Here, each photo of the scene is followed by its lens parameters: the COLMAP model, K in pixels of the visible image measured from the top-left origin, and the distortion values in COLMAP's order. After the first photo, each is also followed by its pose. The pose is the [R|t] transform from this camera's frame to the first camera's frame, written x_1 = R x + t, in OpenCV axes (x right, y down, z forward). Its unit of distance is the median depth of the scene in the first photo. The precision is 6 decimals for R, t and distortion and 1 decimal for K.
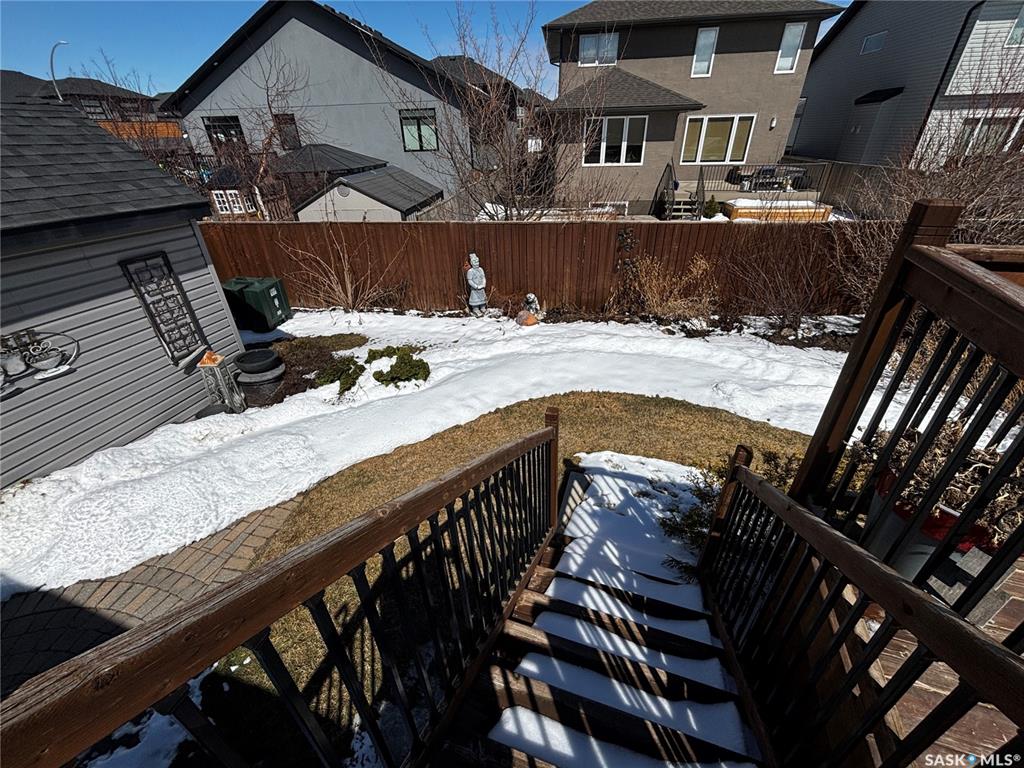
lens RADIAL K [[413.0, 0, 509.7], [0, 413.0, 381.2], [0, 0, 1]] dist [-0.000067, 0.000056]
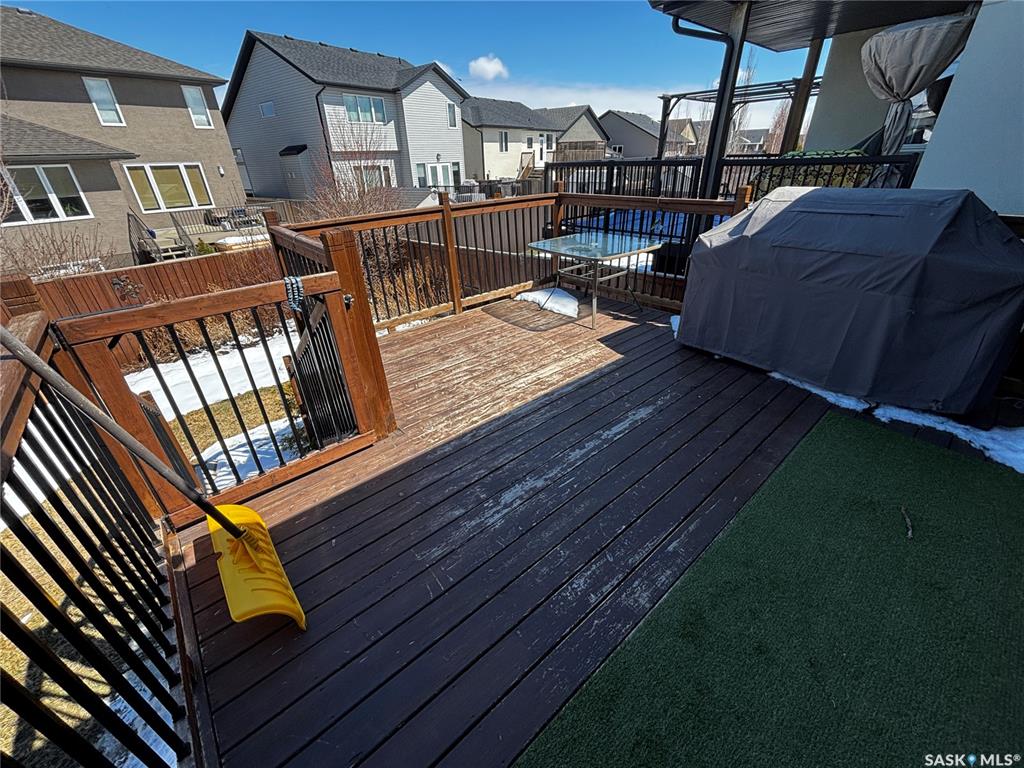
lens RADIAL K [[413.0, 0, 509.7], [0, 413.0, 381.2], [0, 0, 1]] dist [-0.000067, 0.000056]
pose [[0.503618, -0.399548, 0.765983, -0.126830], [0.460964, 0.874148, 0.152895, 0.156168], [-0.730672, 0.276090, 0.624414, -0.281932]]
